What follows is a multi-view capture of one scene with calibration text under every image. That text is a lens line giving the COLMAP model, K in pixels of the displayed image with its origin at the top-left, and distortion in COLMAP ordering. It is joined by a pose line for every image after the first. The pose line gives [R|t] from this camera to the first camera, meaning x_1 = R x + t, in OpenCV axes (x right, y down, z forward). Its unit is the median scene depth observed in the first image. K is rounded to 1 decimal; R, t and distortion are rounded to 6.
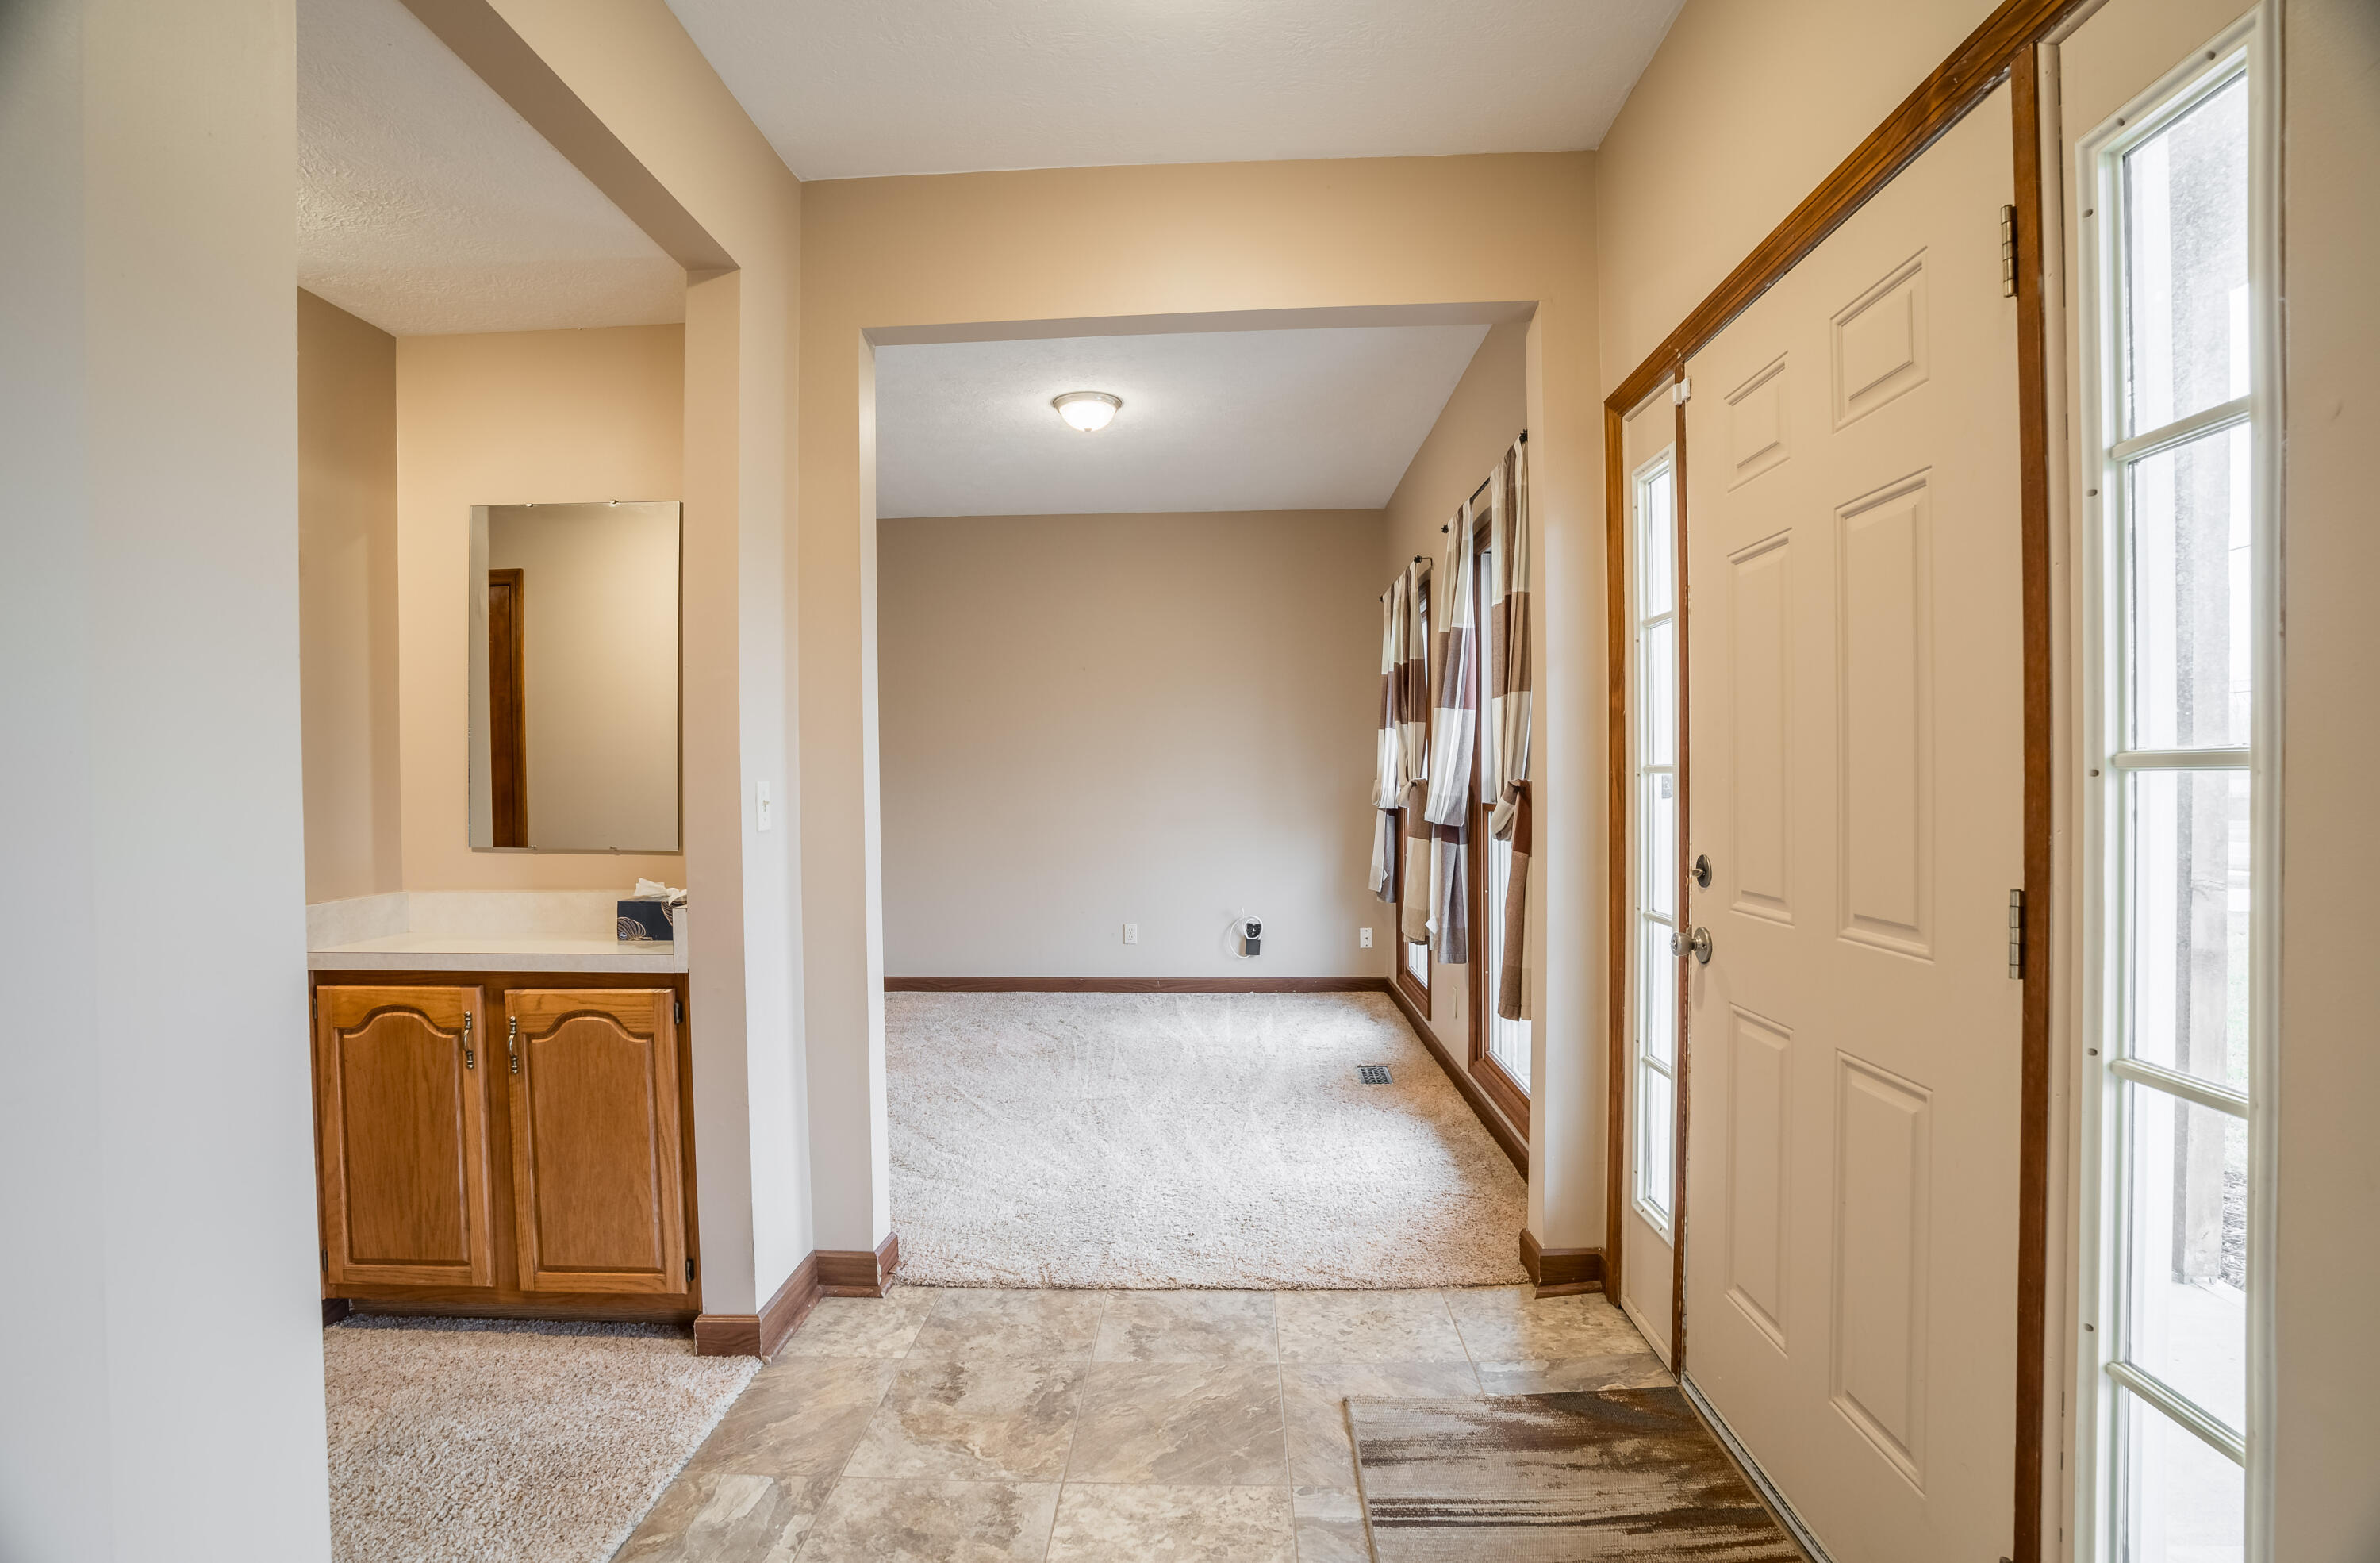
lens RADIAL K [[1091.6, 0, 1195.9], [0, 1091.6, 795.2], [0, 0, 1]] dist [-0.025399, 0.000439]
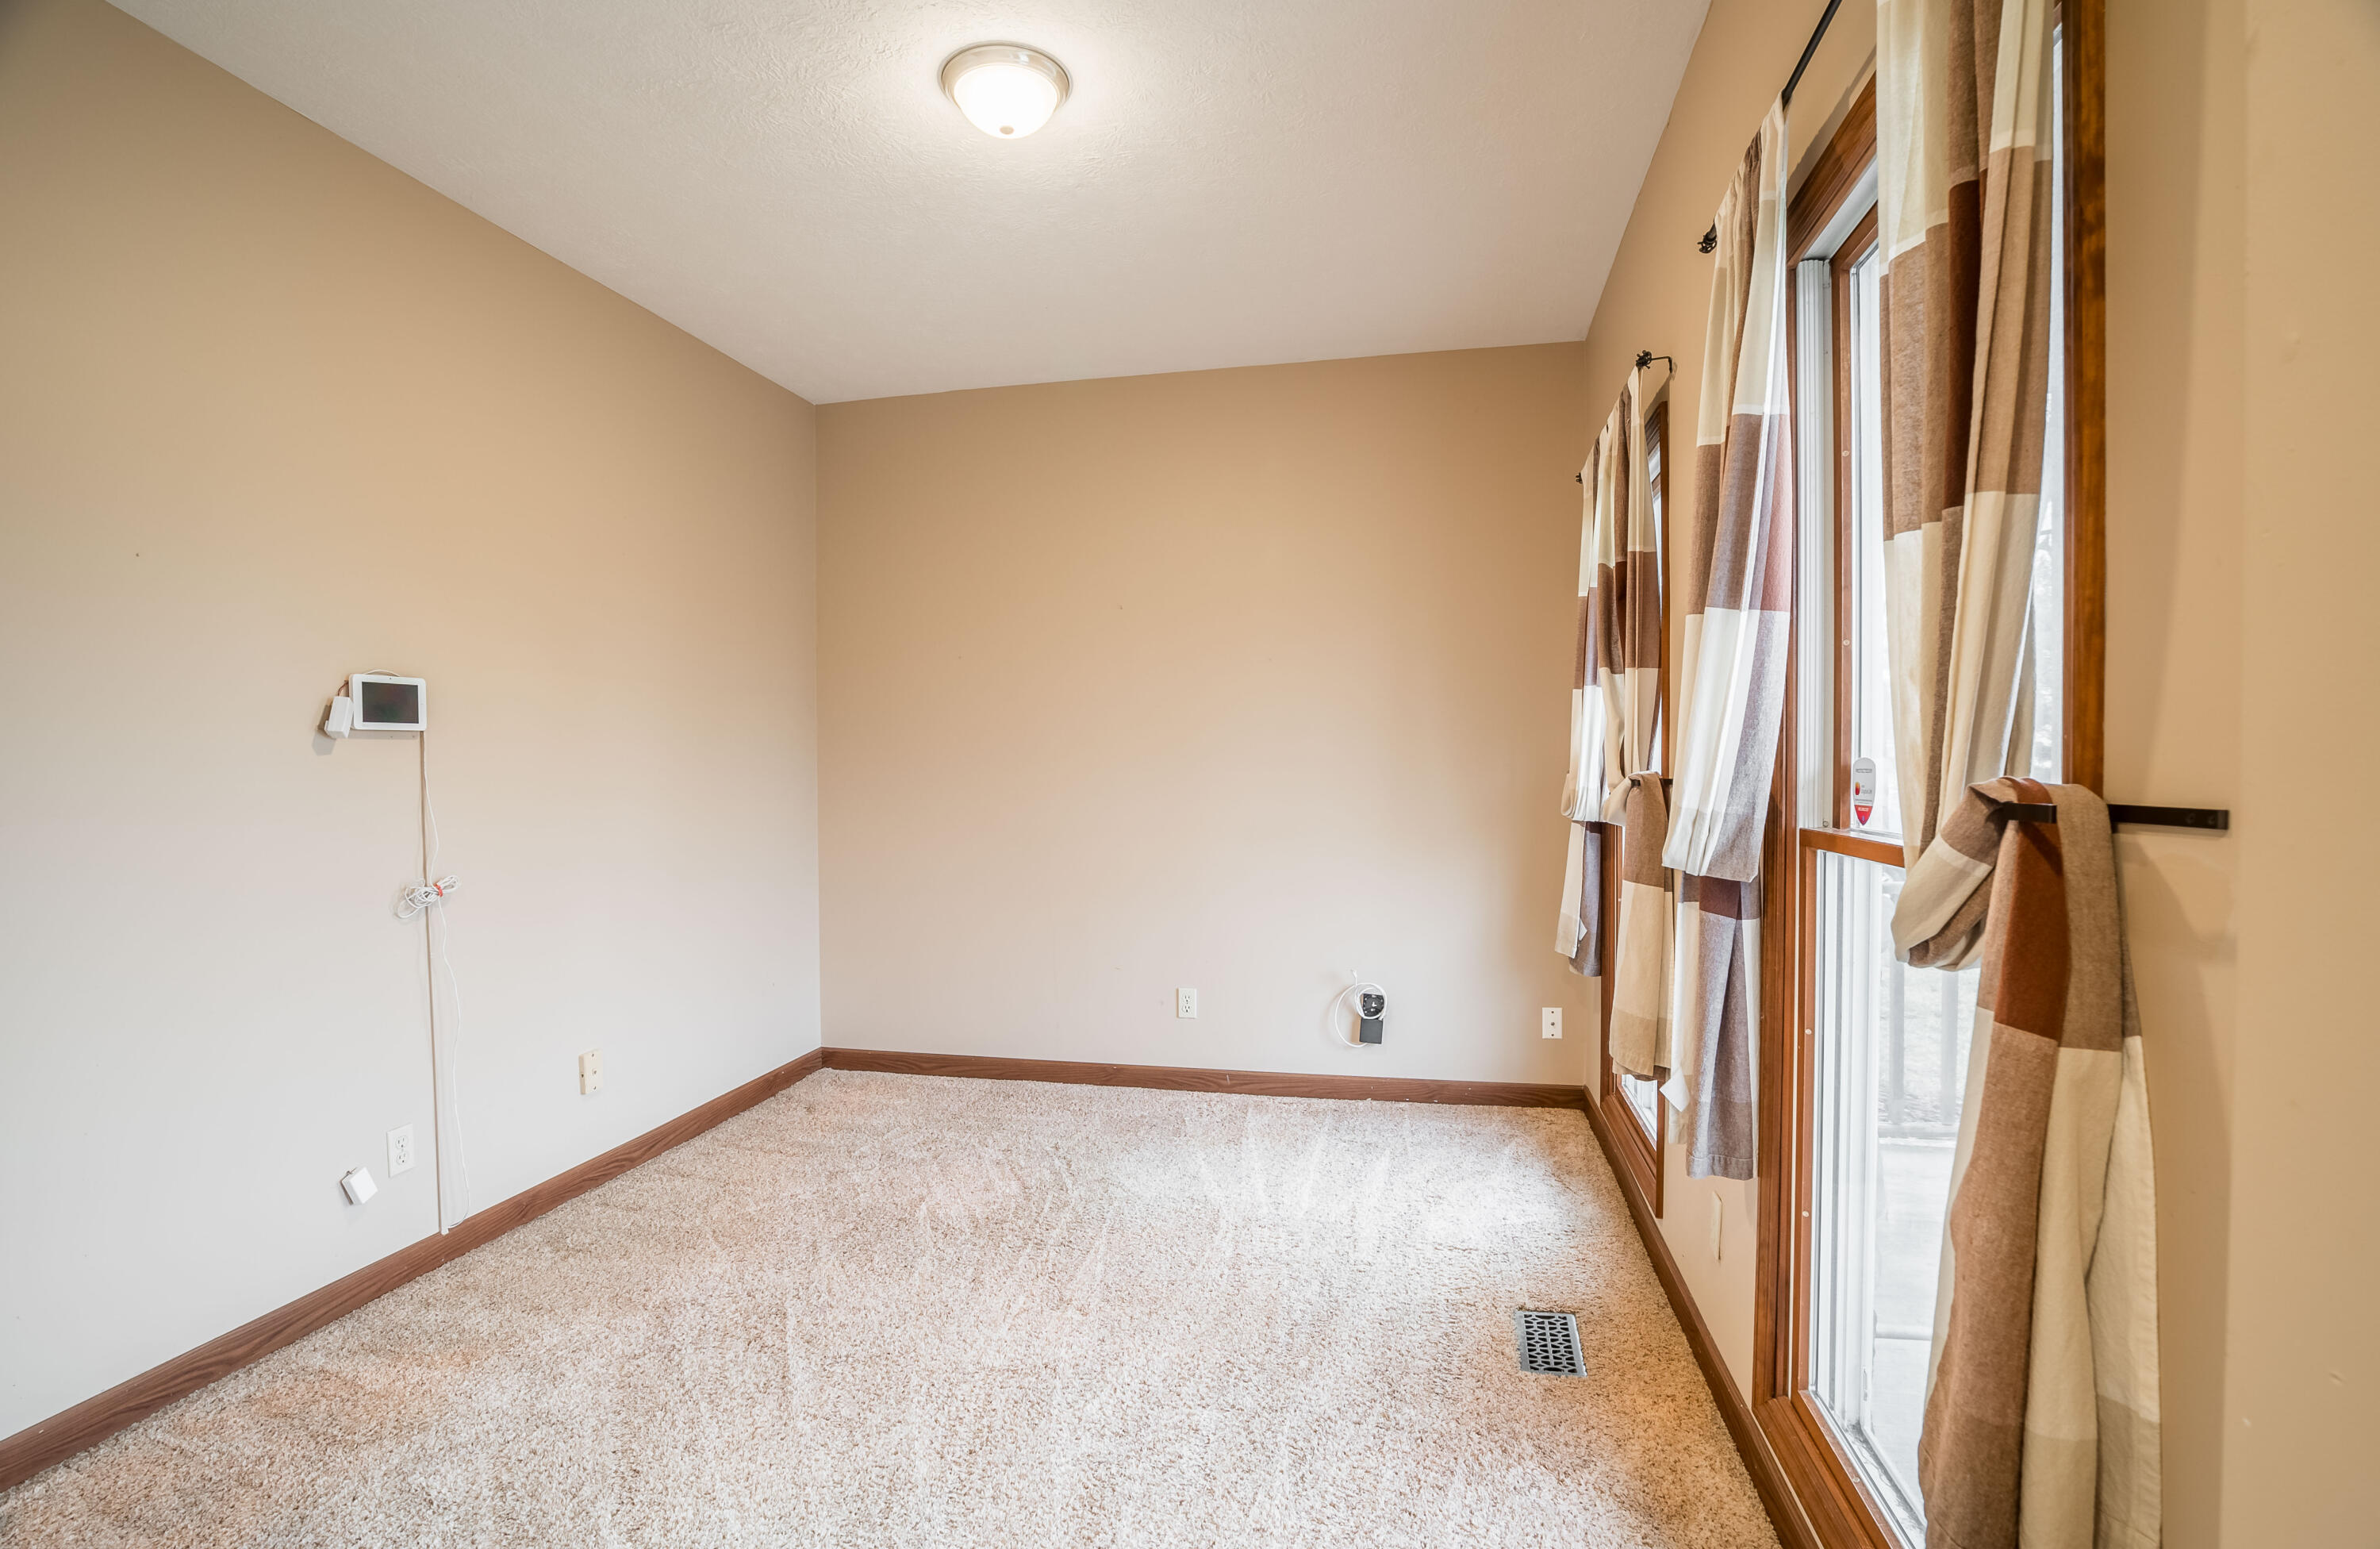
lens RADIAL K [[1163.0, 0, 1188.0], [0, 1163.0, 785.1], [0, 0, 1]] dist [-0.041136, 0.000846]
pose [[0.986071, 0.008111, -0.166128, 0.076016], [-0.008383, 0.999964, -0.000934, -0.006628], [0.166115, 0.002313, 0.986104, 0.395868]]
